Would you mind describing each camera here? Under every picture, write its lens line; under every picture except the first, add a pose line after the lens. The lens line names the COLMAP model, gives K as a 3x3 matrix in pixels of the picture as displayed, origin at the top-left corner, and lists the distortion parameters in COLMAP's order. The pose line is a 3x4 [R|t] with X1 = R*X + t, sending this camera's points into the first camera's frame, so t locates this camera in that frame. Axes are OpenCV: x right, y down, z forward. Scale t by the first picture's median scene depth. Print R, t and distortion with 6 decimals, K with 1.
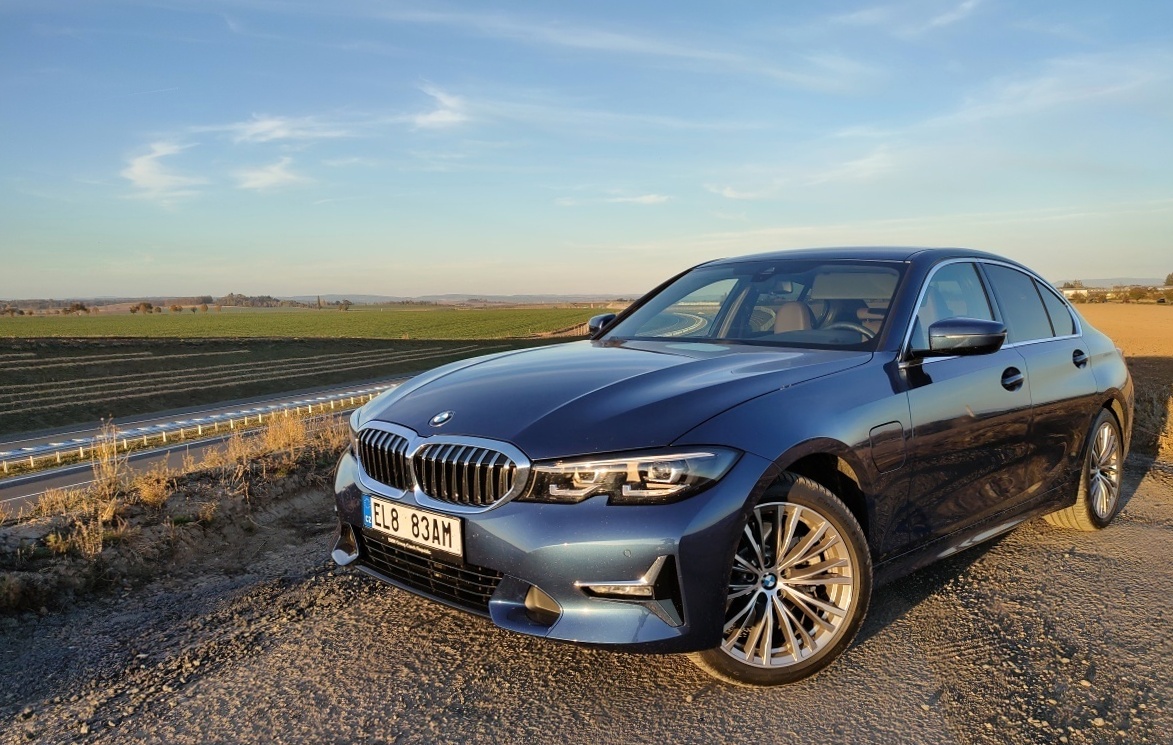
lens RADIAL K [[860.0, 0, 538.9], [0, 860.0, 467.8], [0, 0, 1]] dist [0.037176, -0.001463]
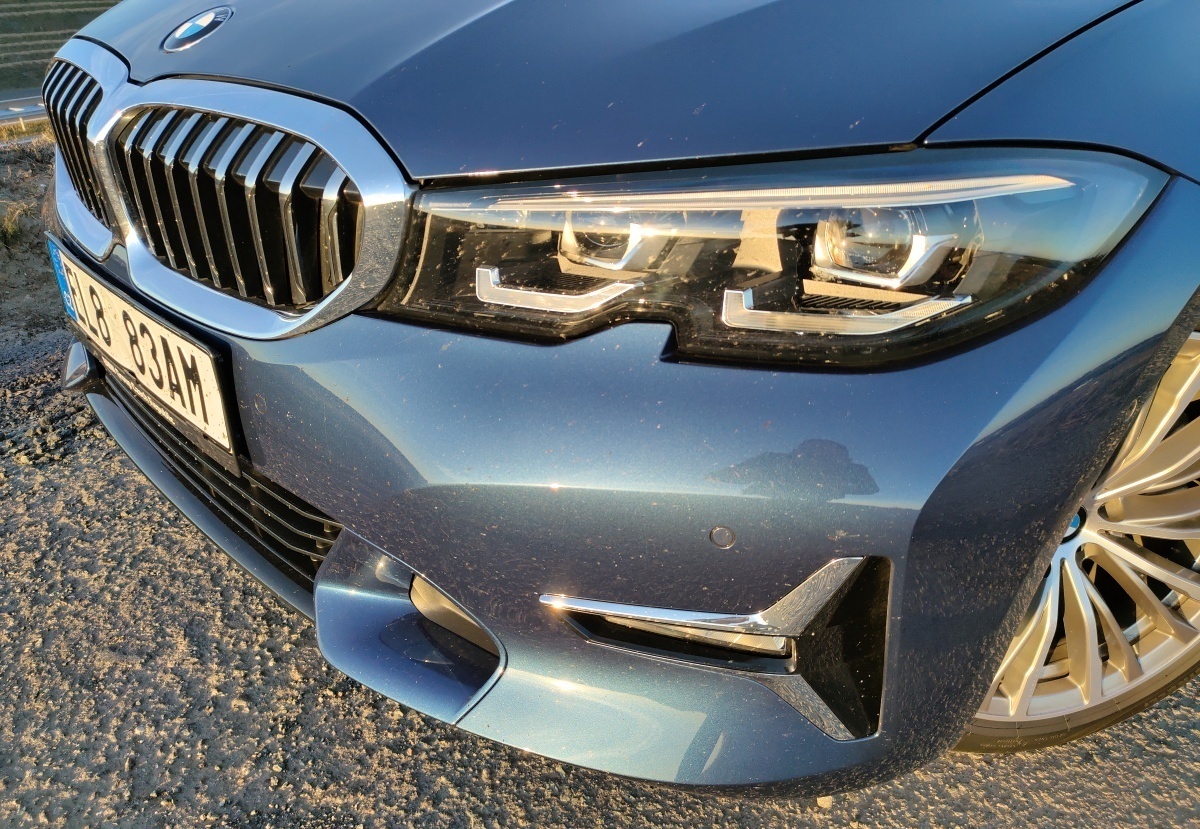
lens RADIAL K [[840.0, 0, 564.9], [0, 840.0, 441.5], [0, 0, 1]] dist [0.003479, -0.000106]
pose [[0.999182, 0.040431, 0.001199, 0.040236], [-0.038630, 0.945045, 0.324650, -0.016276], [0.011992, -0.324431, 0.945833, 0.625108]]
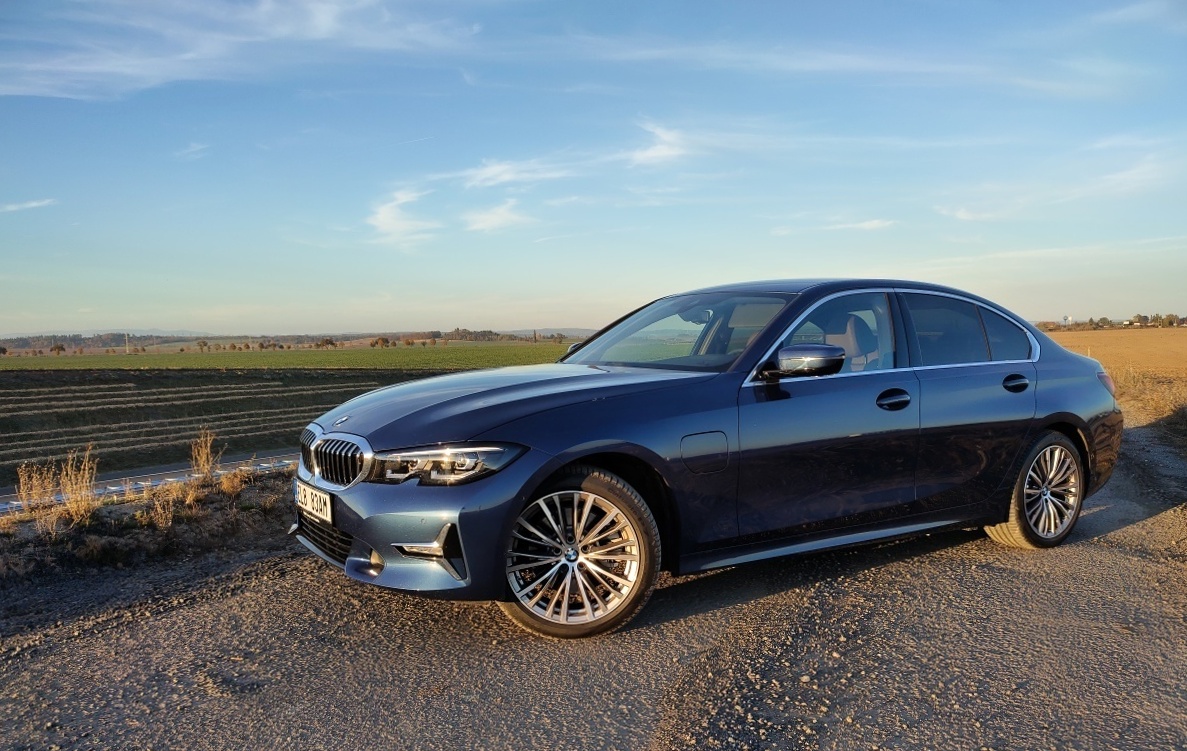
lens RADIAL K [[849.7, 0, 566.5], [0, 849.7, 495.4], [0, 0, 1]] dist [0.063291, -0.026585]
pose [[0.976102, 0.034399, -0.214575, 0.496761], [-0.035176, 0.999381, 0.000198, 0.043598], [0.214449, 0.007354, 0.976707, -0.186043]]
